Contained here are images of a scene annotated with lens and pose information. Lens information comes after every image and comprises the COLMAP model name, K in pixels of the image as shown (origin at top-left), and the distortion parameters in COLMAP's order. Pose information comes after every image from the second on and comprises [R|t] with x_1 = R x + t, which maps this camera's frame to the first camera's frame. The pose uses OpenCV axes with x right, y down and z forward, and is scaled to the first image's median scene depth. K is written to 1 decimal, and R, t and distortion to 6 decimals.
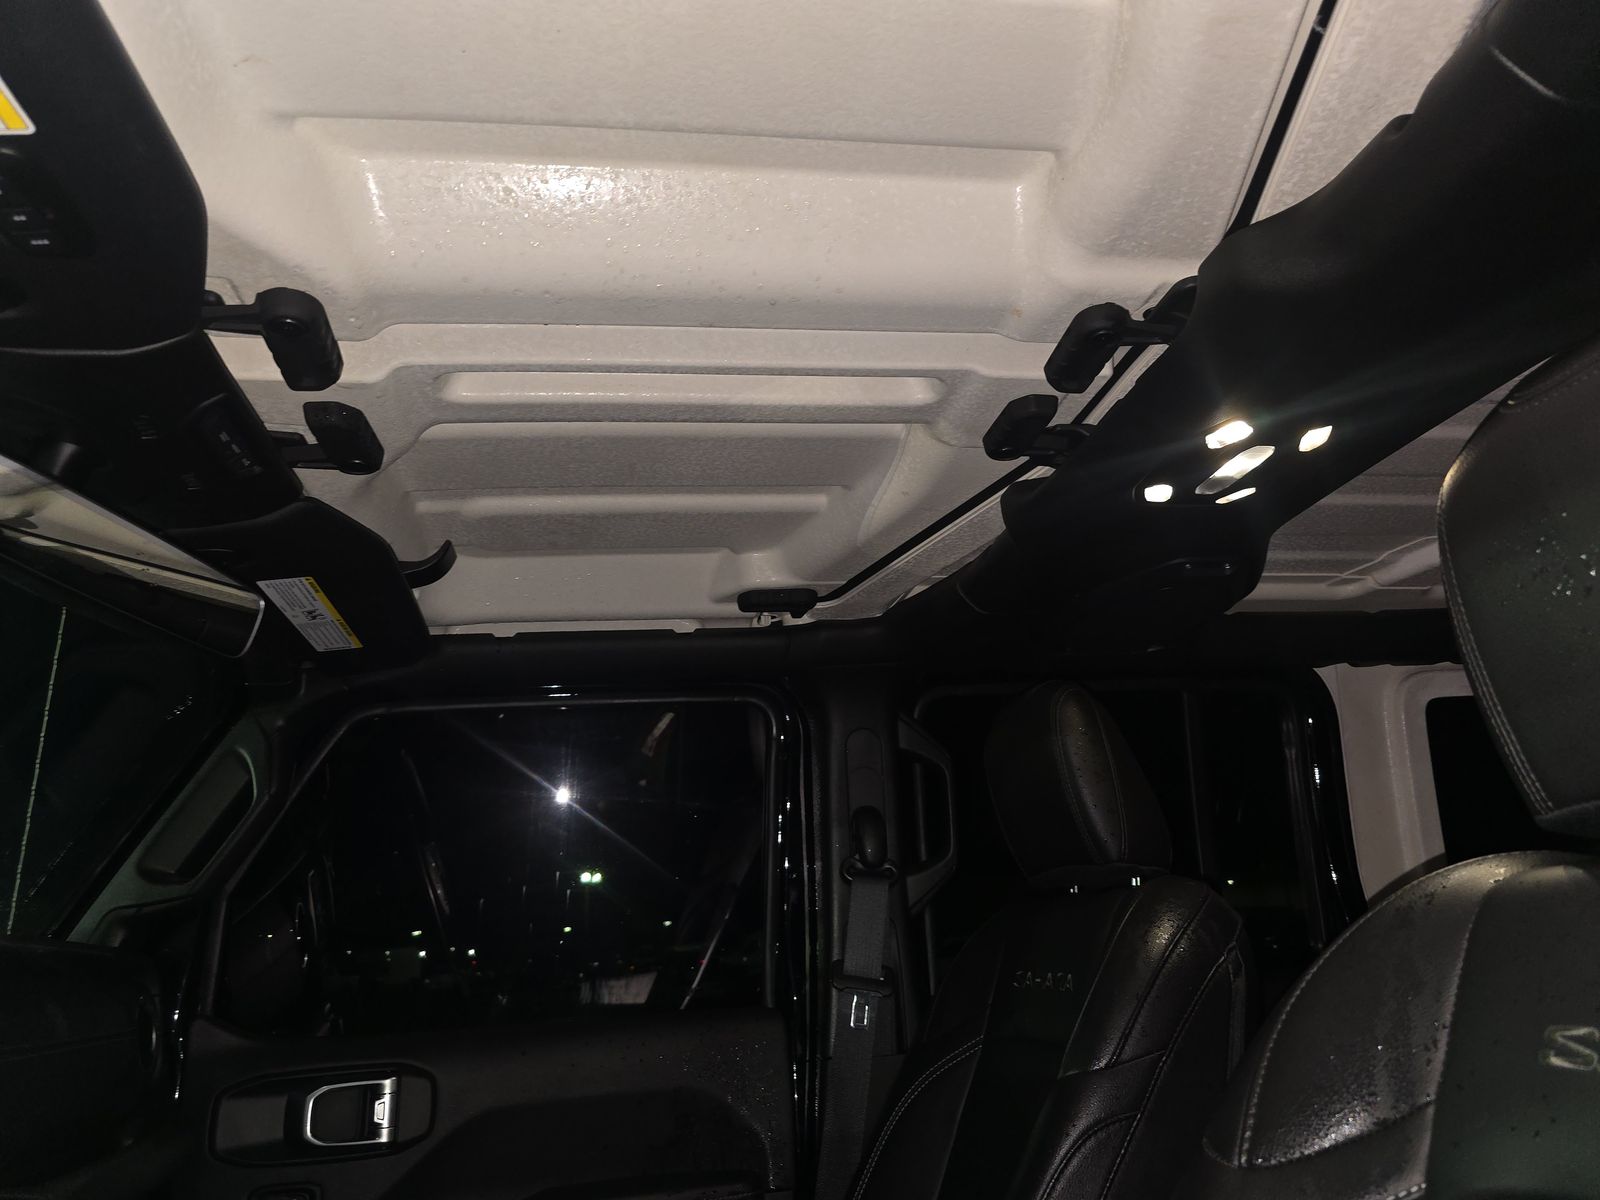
lens RADIAL K [[1133.8, 0, 800.0], [0, 1133.8, 600.0], [0, 0, 1]] dist [0.045114, -0.063424]
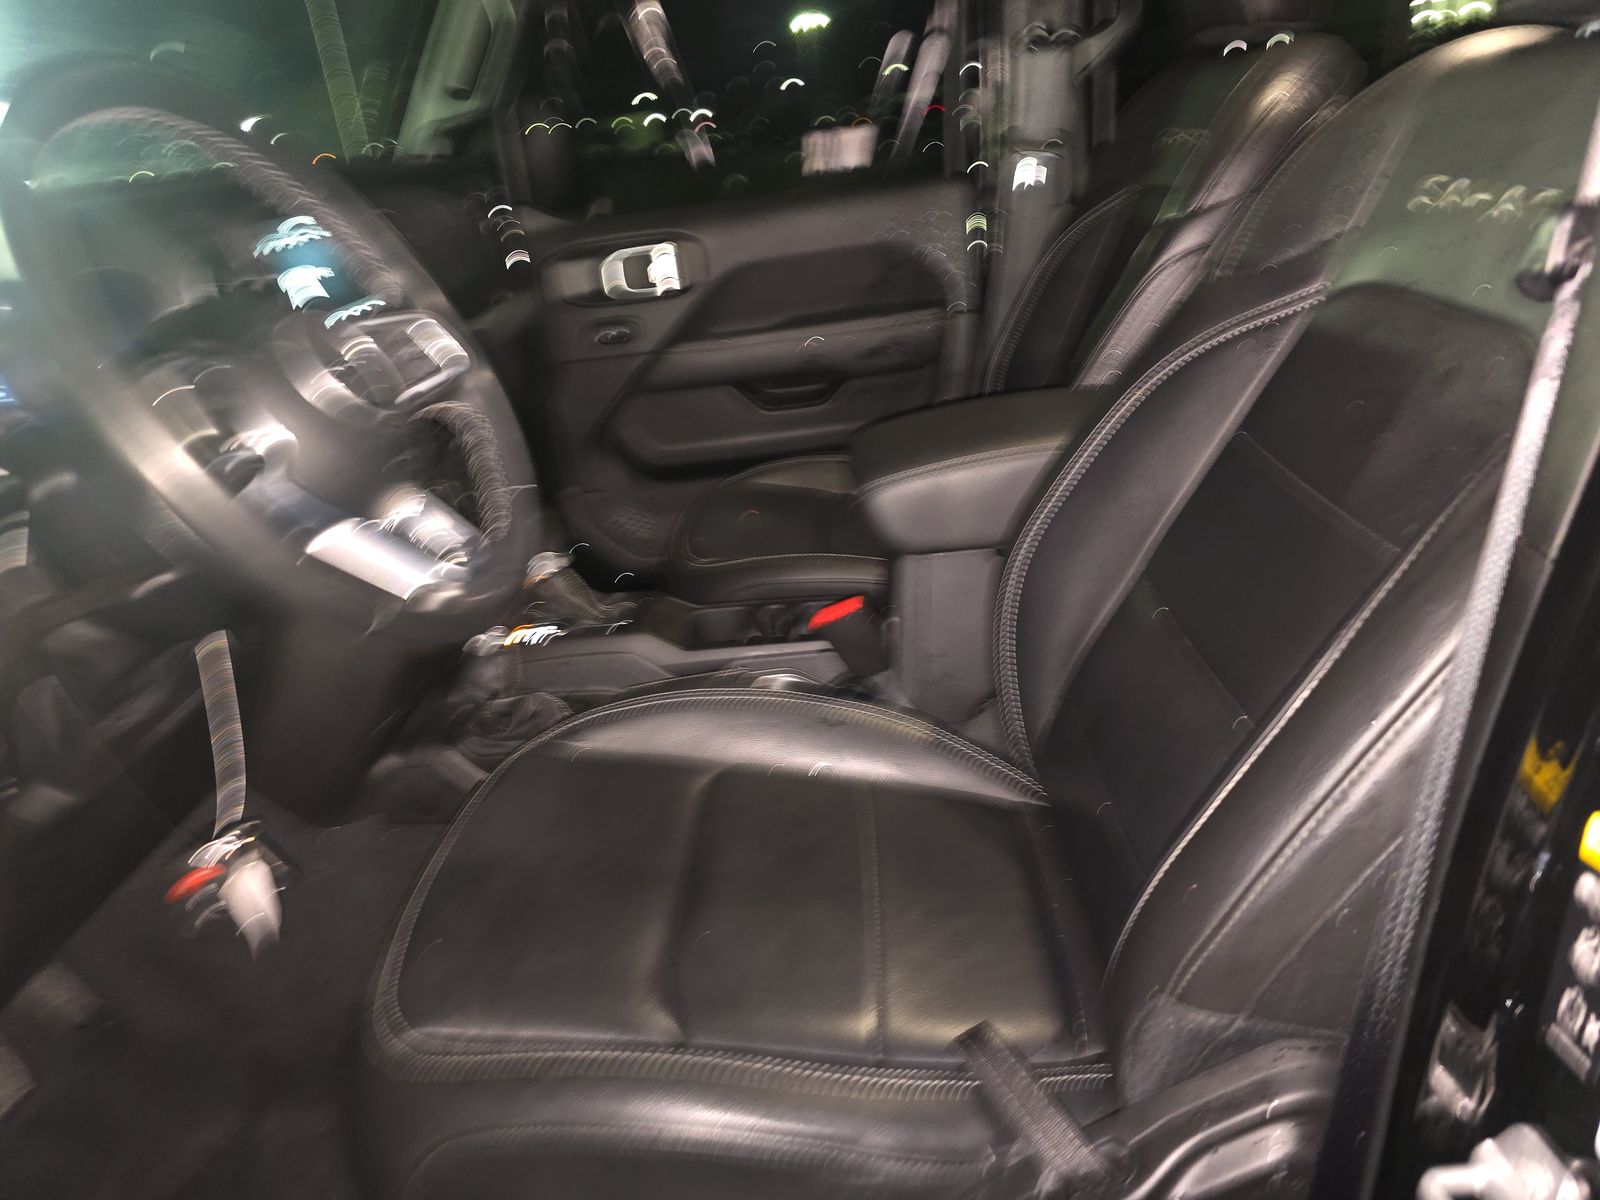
lens RADIAL K [[1133.8, 0, 800.0], [0, 1133.8, 600.0], [0, 0, 1]] dist [0.045114, -0.063424]
pose [[0.982231, 0.009812, -0.187420, 0.041080], [0.115126, 0.757169, 0.642994, -0.087262], [0.148218, -0.653146, 0.742585, -0.199197]]
